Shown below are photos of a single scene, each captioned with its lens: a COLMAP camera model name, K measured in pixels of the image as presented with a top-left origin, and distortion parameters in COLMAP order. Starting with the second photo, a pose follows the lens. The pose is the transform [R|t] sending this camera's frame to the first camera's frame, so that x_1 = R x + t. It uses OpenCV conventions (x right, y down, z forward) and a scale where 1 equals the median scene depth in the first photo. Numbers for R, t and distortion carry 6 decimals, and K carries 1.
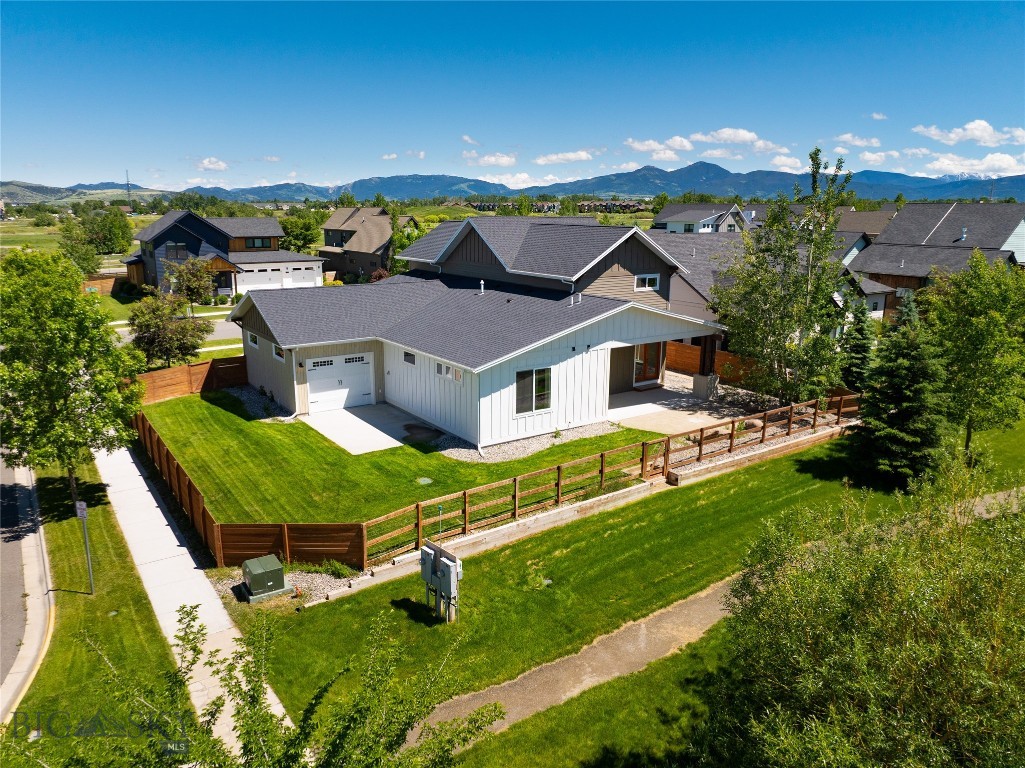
lens RADIAL K [[726.7, 0, 512.5], [0, 726.7, 384.0], [0, 0, 1]] dist [-0.034764, 0.001436]
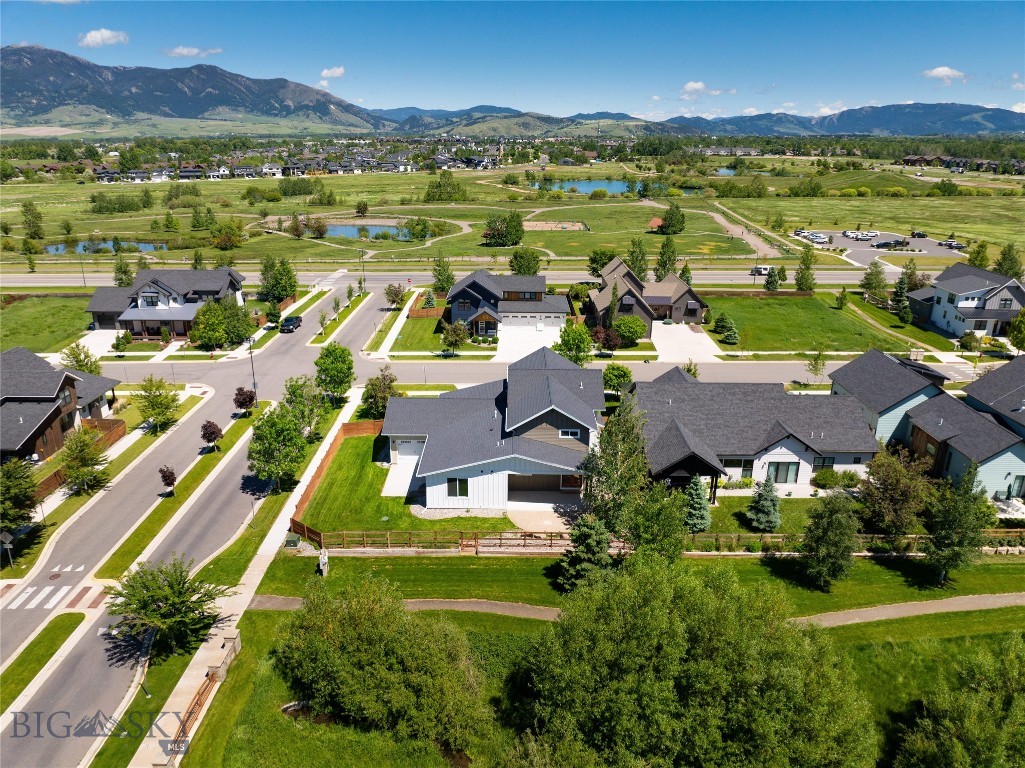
lens RADIAL K [[726.7, 0, 512.5], [0, 726.7, 384.0], [0, 0, 1]] dist [-0.034764, 0.001436]
pose [[0.813549, 0.192205, -0.548812, 1.291304], [-0.139850, 0.980764, 0.136173, -0.610506], [0.564429, -0.034032, 0.824780, -0.624355]]
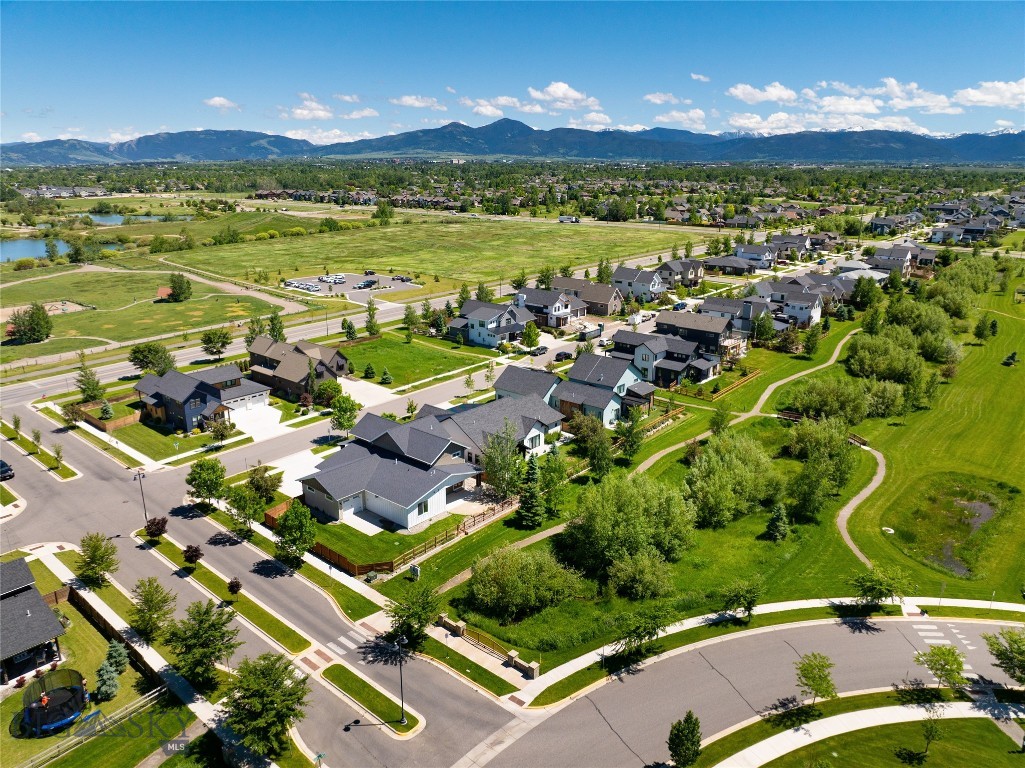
lens RADIAL K [[731.6, 0, 512.5], [0, 731.6, 384.0], [0, 0, 1]] dist [-0.022660, -0.004768]
pose [[0.968321, -0.072411, 0.238980, -0.336604], [0.057596, 0.995993, 0.068413, -0.773272], [-0.242977, -0.052482, 0.968611, -2.309114]]
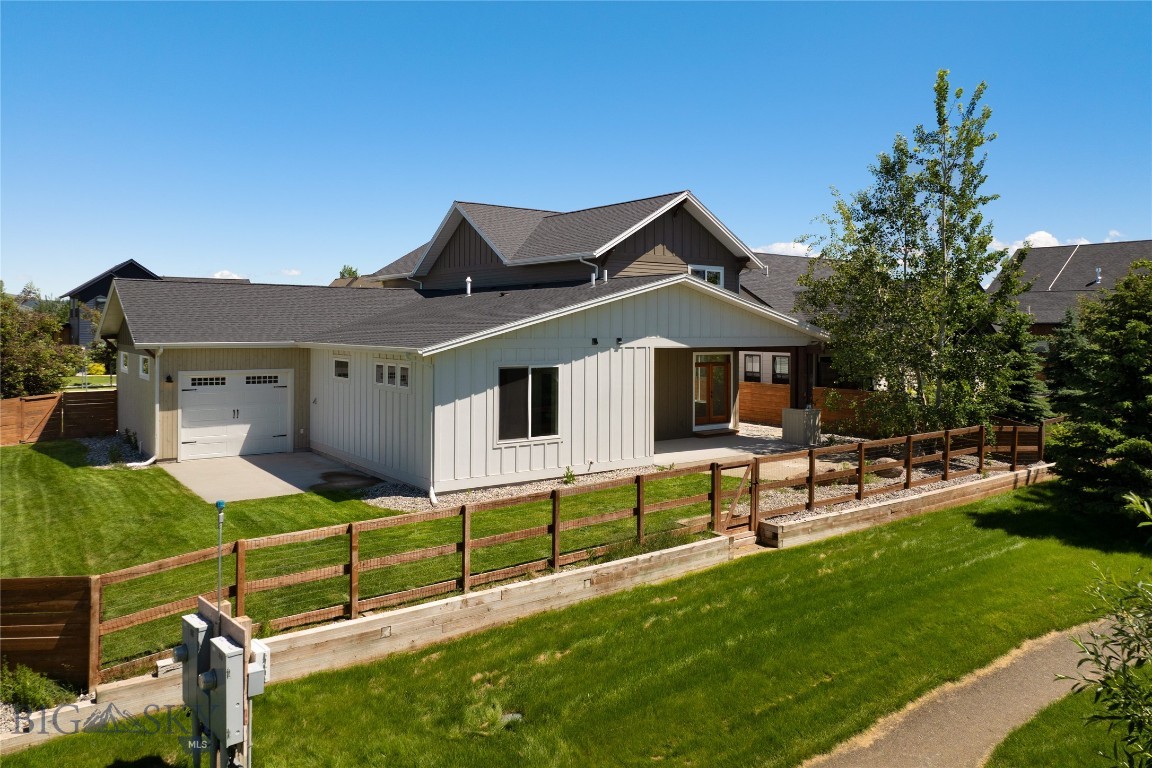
lens RADIAL K [[818.5, 0, 579.0], [0, 818.5, 316.4], [0, 0, 1]] dist [-0.040026, 0.003640]
pose [[0.999625, -0.002382, 0.027273, 0.055389], [0.009052, 0.968935, -0.247151, 0.114631], [-0.025837, 0.247305, 0.968593, 0.334317]]
